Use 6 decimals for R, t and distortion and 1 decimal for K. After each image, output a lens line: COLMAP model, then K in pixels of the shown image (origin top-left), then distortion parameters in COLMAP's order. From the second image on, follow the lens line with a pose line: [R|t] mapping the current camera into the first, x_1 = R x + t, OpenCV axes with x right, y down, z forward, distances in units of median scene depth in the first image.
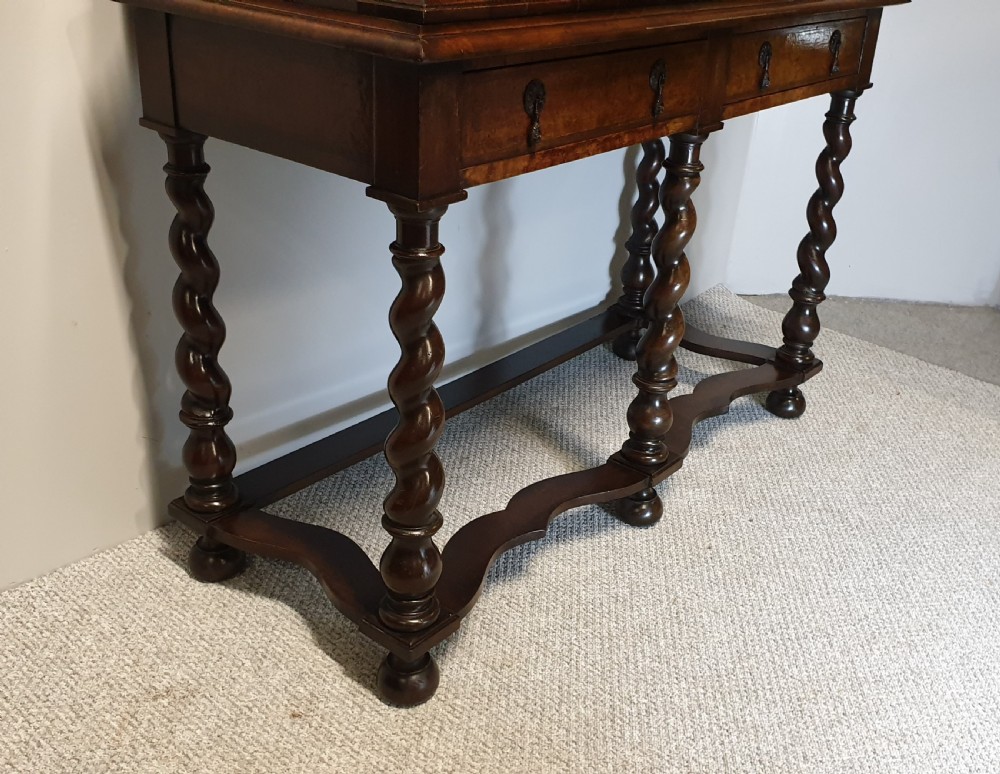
lens RADIAL K [[1057.9, 0, 572.5], [0, 1057.9, 388.5], [0, 0, 1]] dist [0.154094, -0.471066]
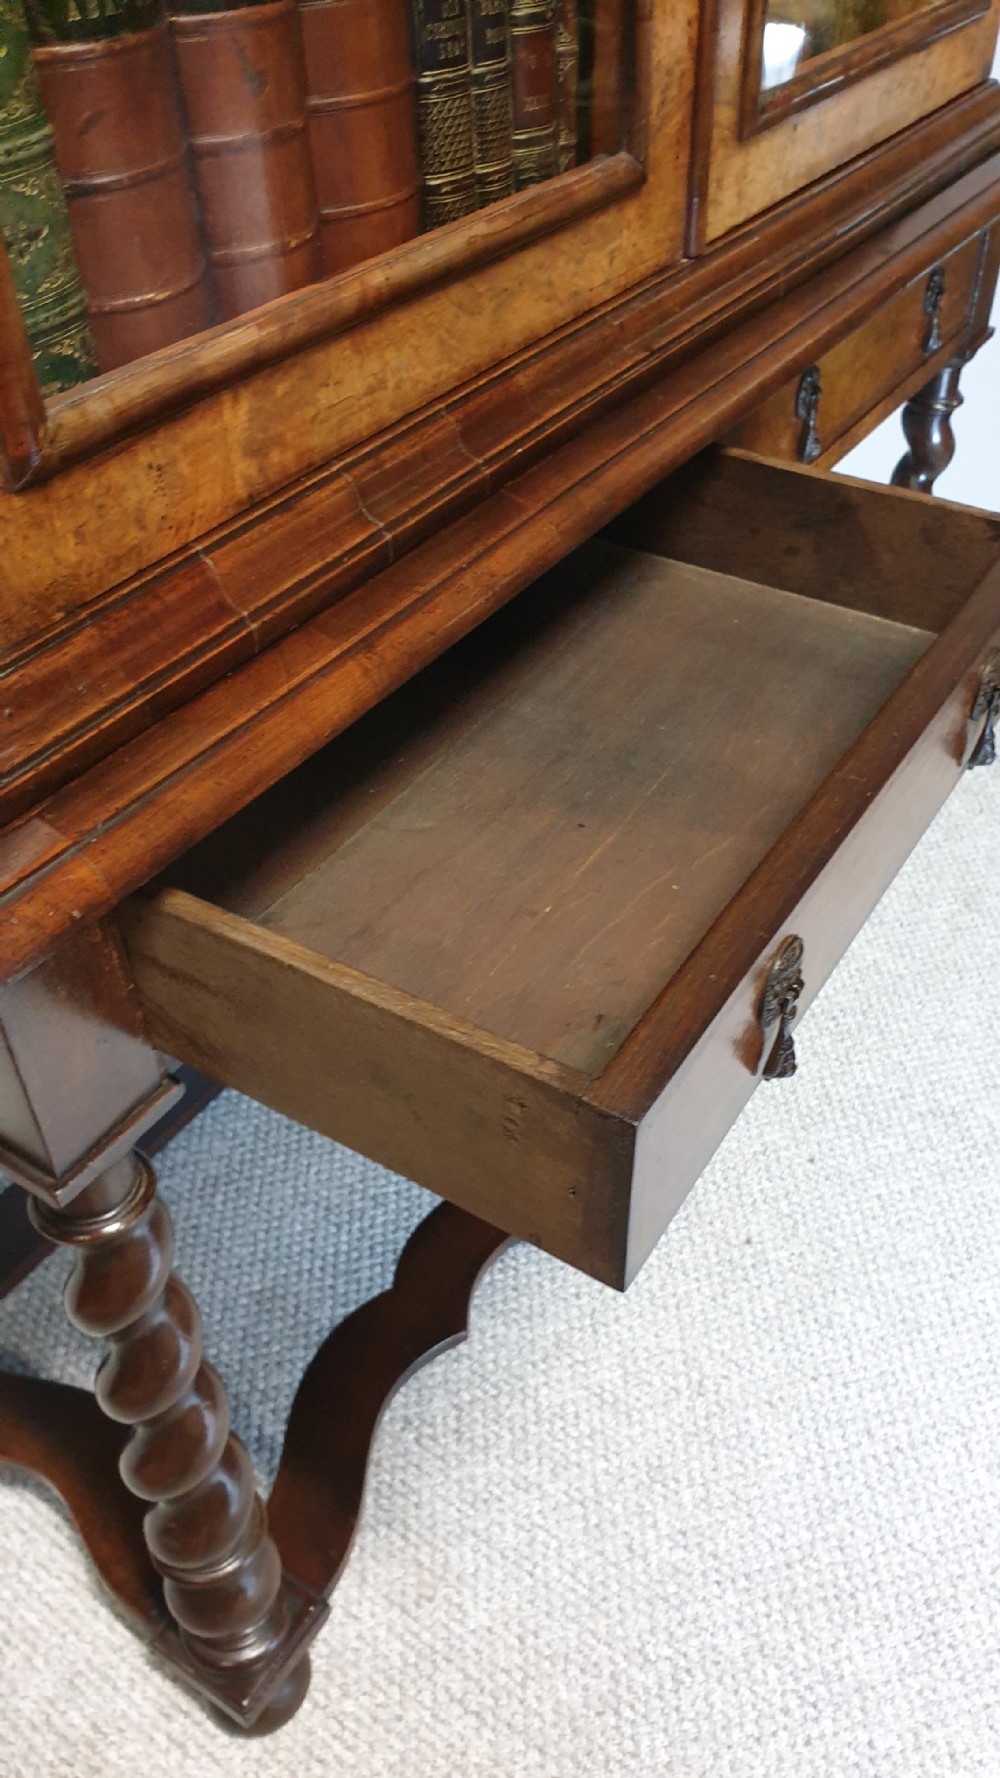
lens RADIAL K [[1390.4, 0, 540.4], [0, 1390.4, 914.1], [0, 0, 1]] dist [-0.002483, 0.004152]
pose [[0.994327, -0.106364, 0.000550, 0.038556], [0.102107, 0.955950, 0.275197, -0.291486], [-0.029797, -0.273579, 0.961388, 0.363413]]
